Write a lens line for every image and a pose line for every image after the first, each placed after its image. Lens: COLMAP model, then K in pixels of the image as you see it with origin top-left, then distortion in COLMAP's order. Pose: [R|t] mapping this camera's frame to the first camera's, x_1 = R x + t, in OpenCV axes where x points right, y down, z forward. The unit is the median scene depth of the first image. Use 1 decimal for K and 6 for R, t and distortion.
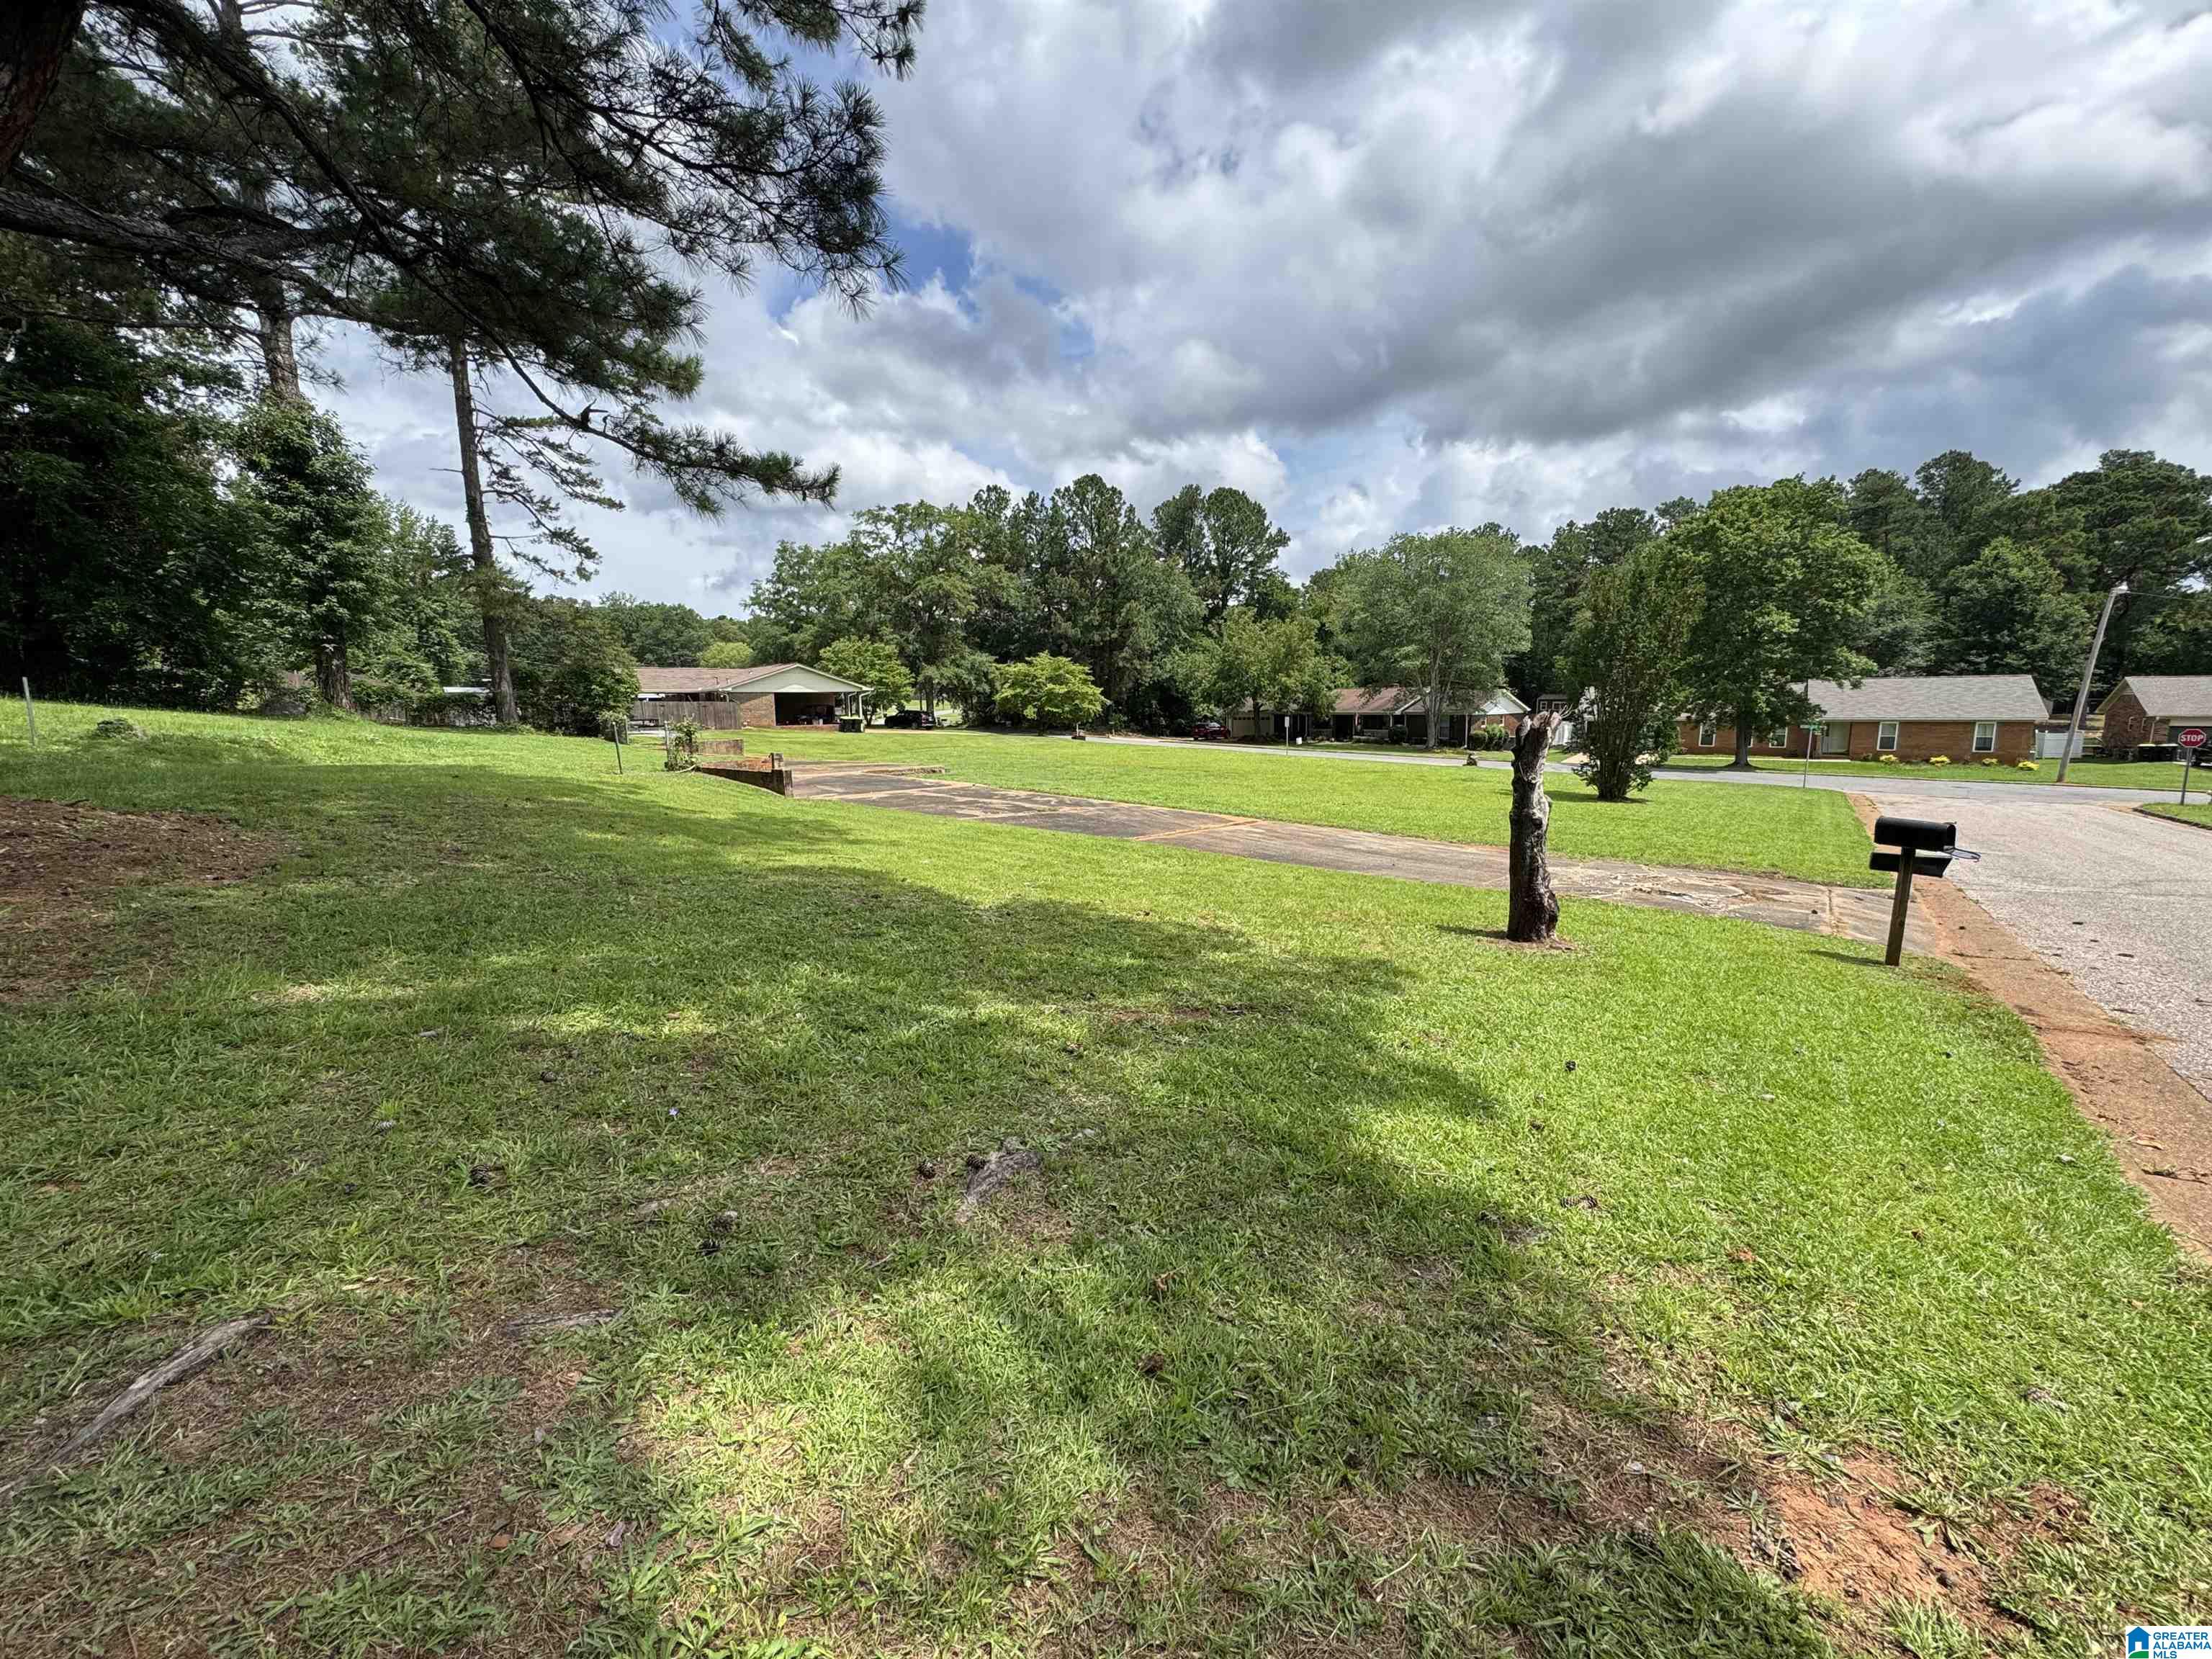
lens RADIAL K [[885.5, 0, 1101.3], [0, 885.5, 820.5], [0, 0, 1]] dist [-0.002275, 0.000555]
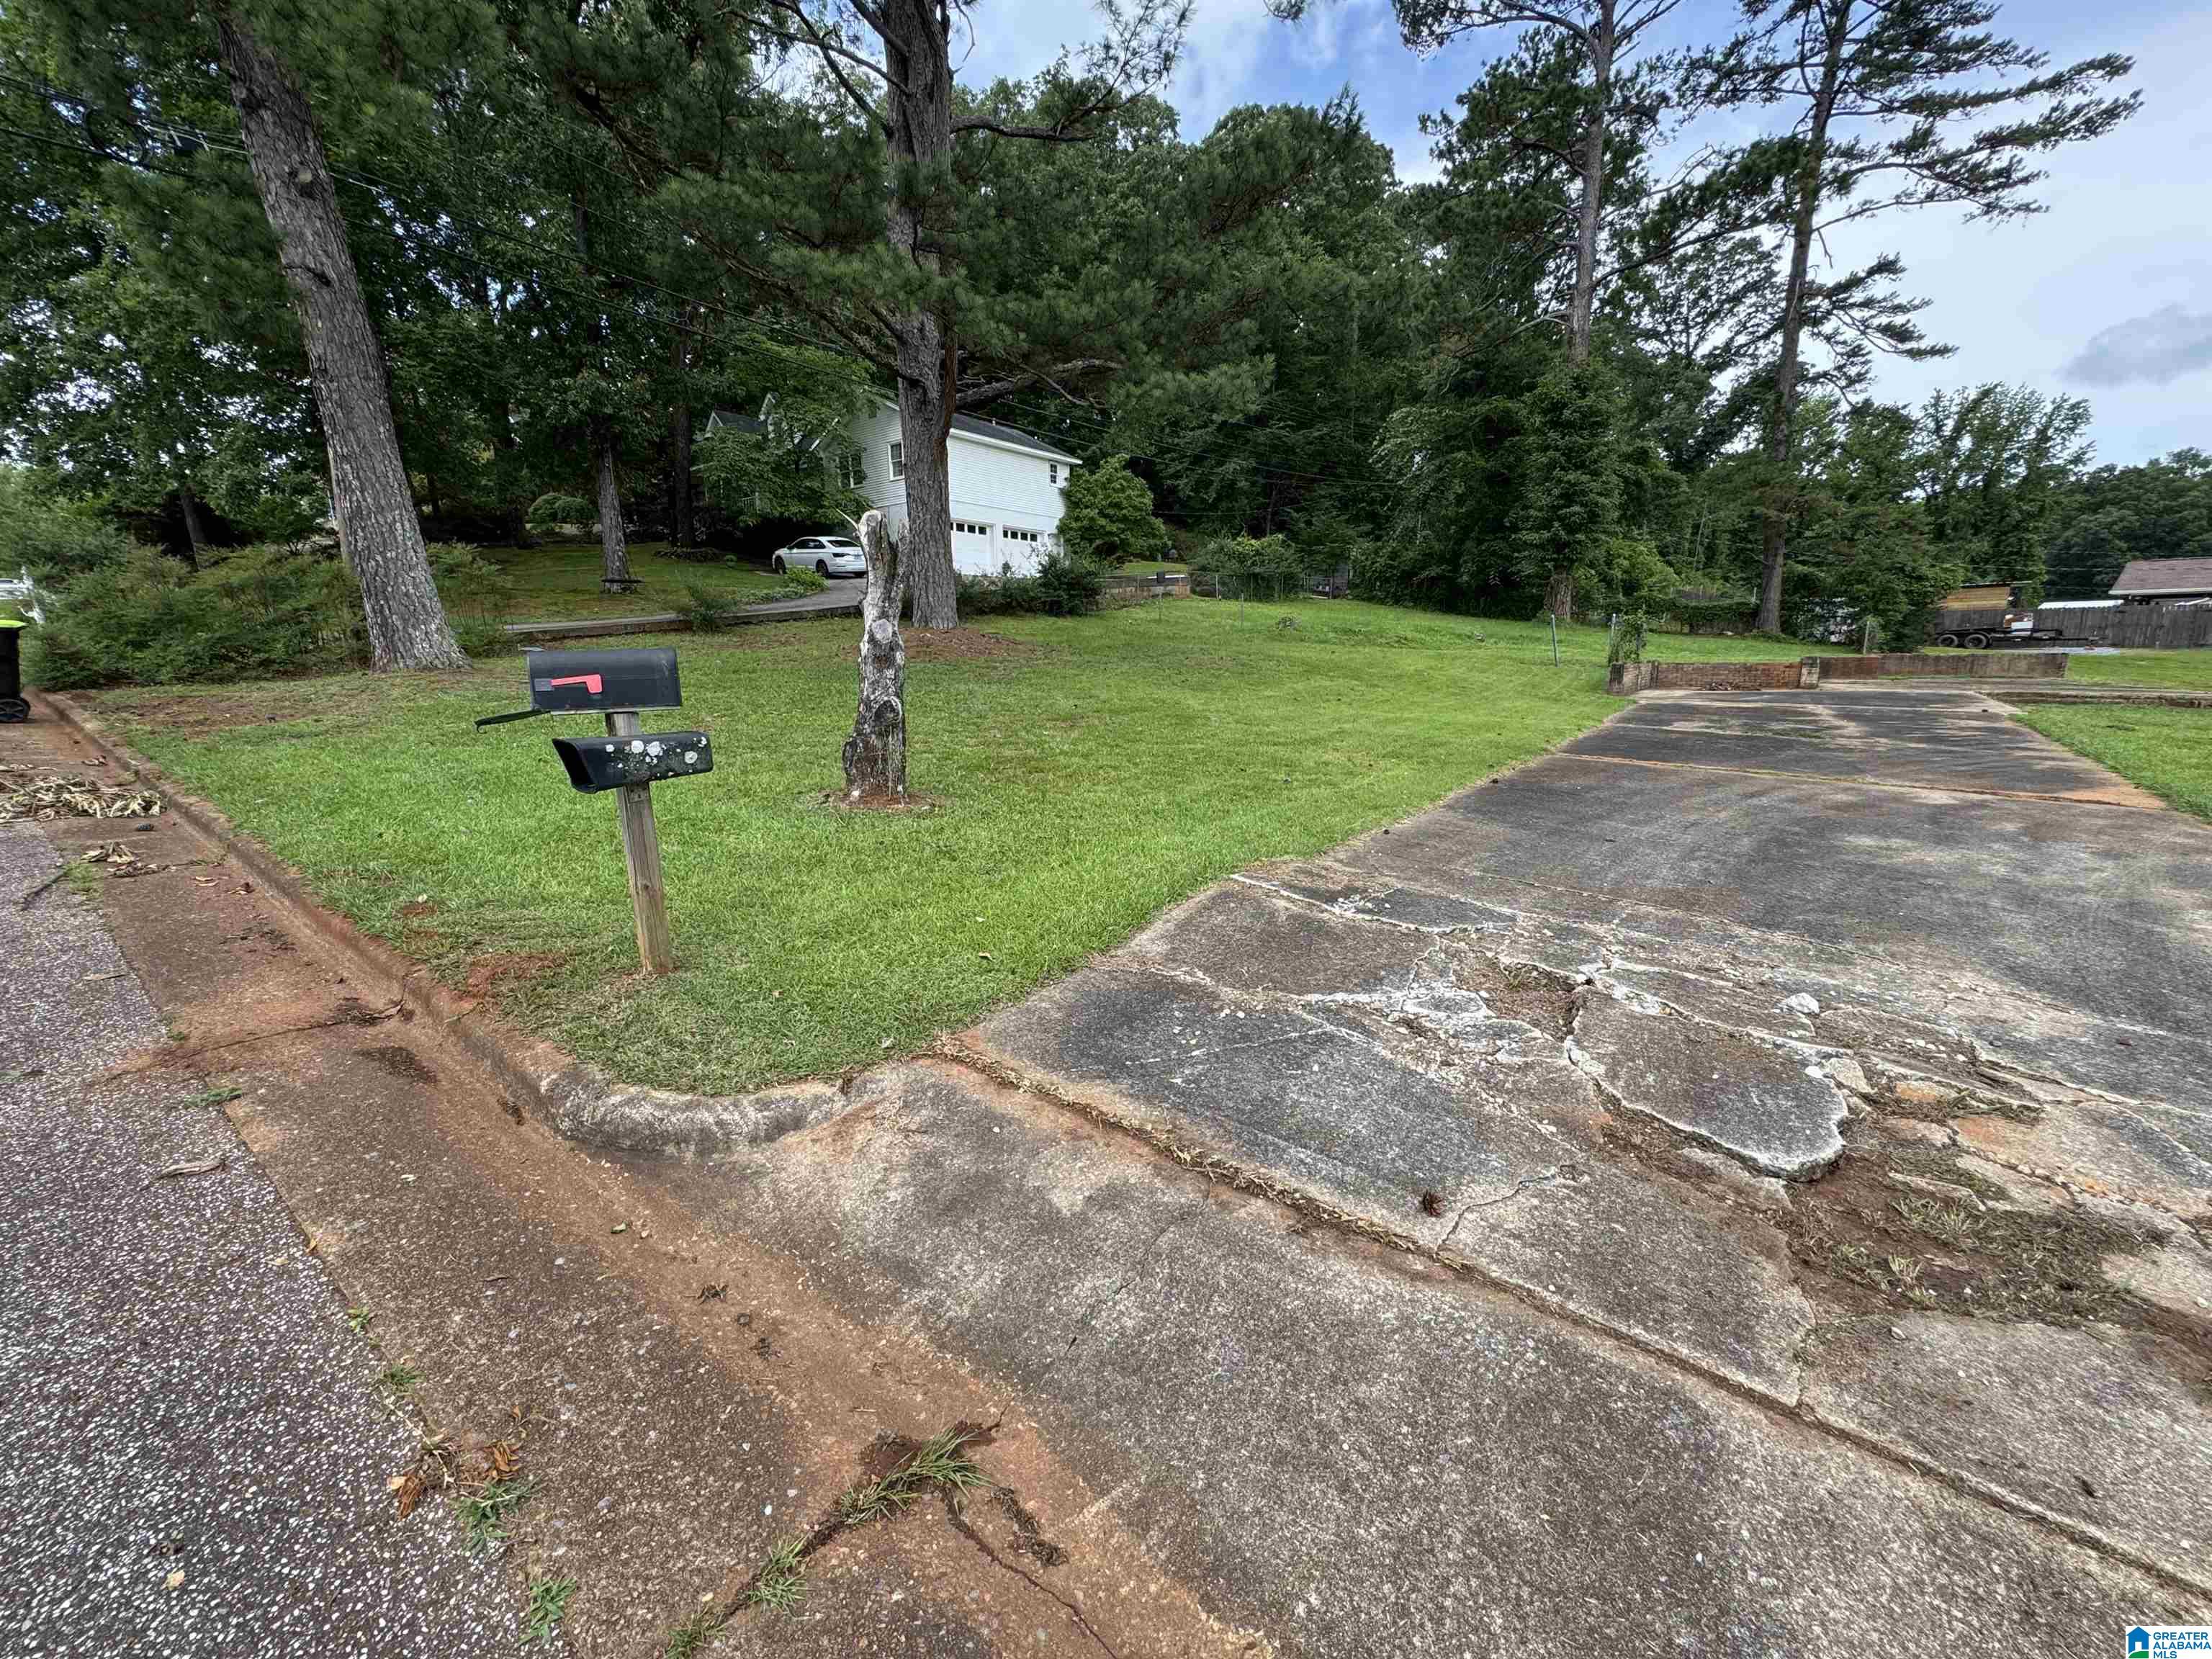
lens RADIAL K [[885.5, 0, 1105.7], [0, 885.5, 826.7], [0, 0, 1]] dist [-0.002275, 0.000555]
pose [[0.044970, 0.205449, -0.977634, 0.131444], [-0.122211, 0.972405, 0.198729, -0.003236], [0.991485, 0.110541, 0.068838, 0.119061]]
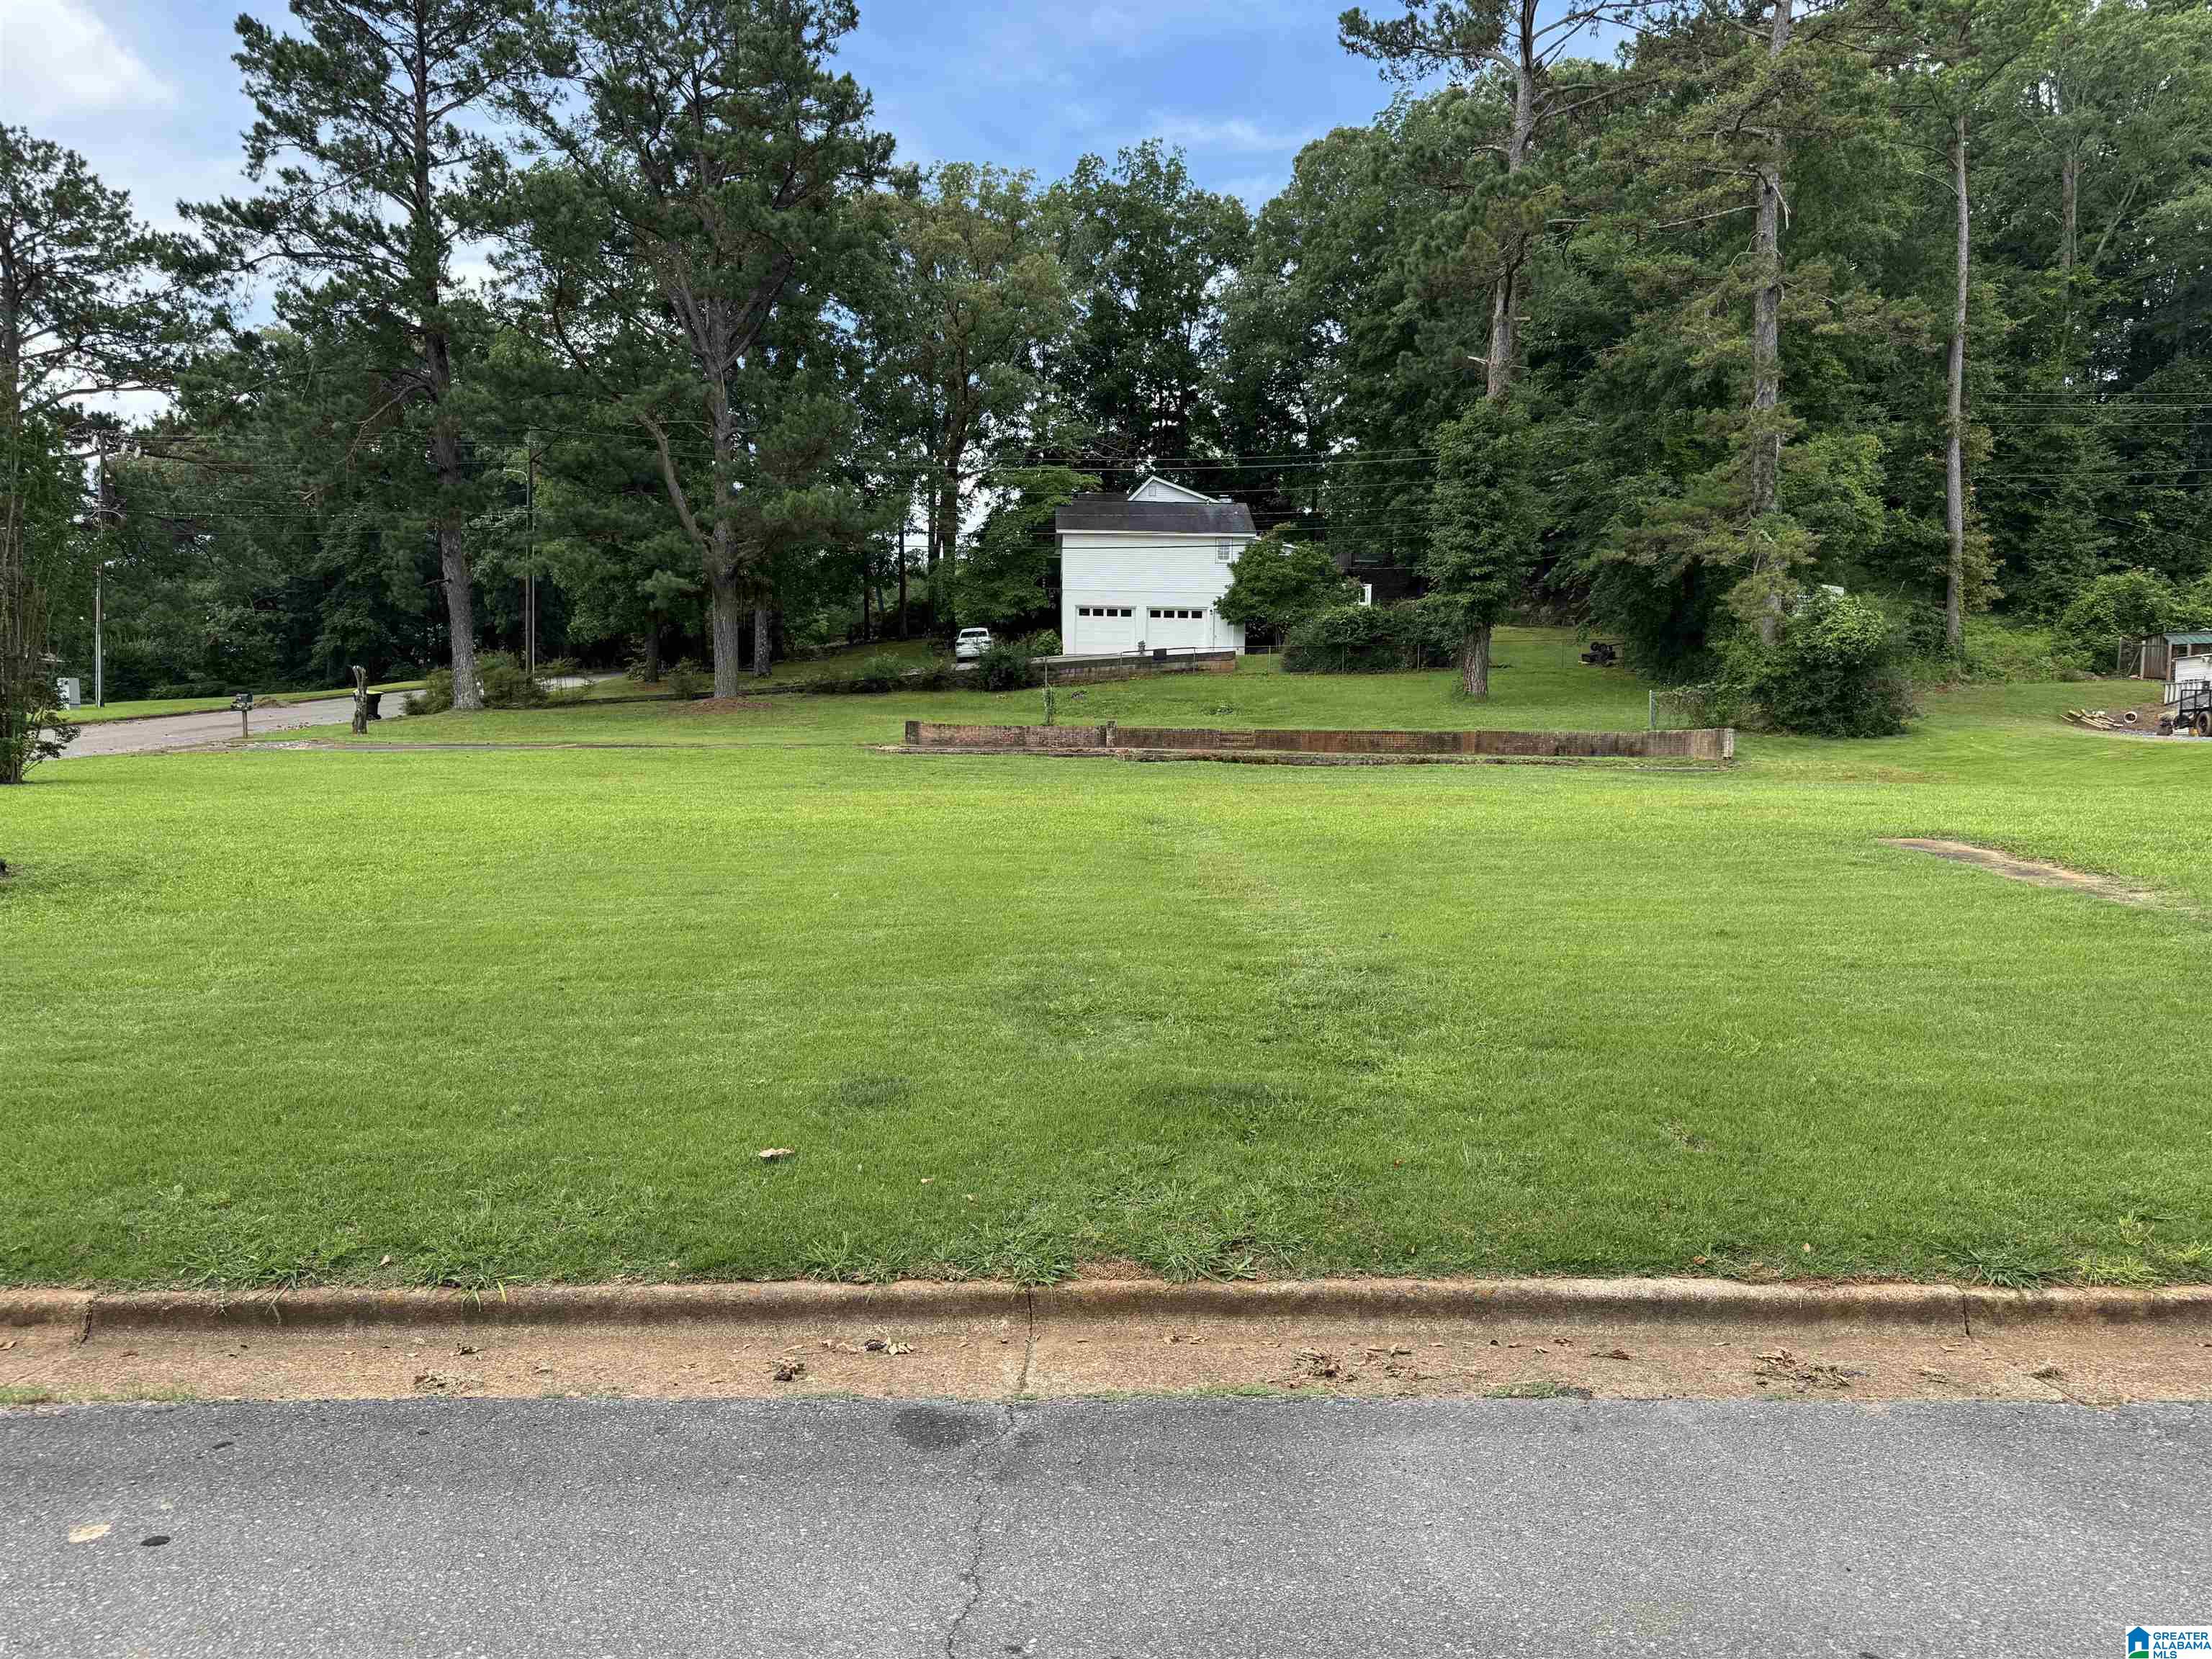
lens RADIAL K [[1580.6, 0, 1116.8], [0, 1580.6, 846.2], [0, 0, 1]] dist [0.038971, -0.039678]
pose [[-0.729899, 0.042032, -0.682261, 0.249919], [-0.096419, 0.981798, 0.163636, -0.072768], [0.676721, 0.185221, -0.712561, 0.734750]]
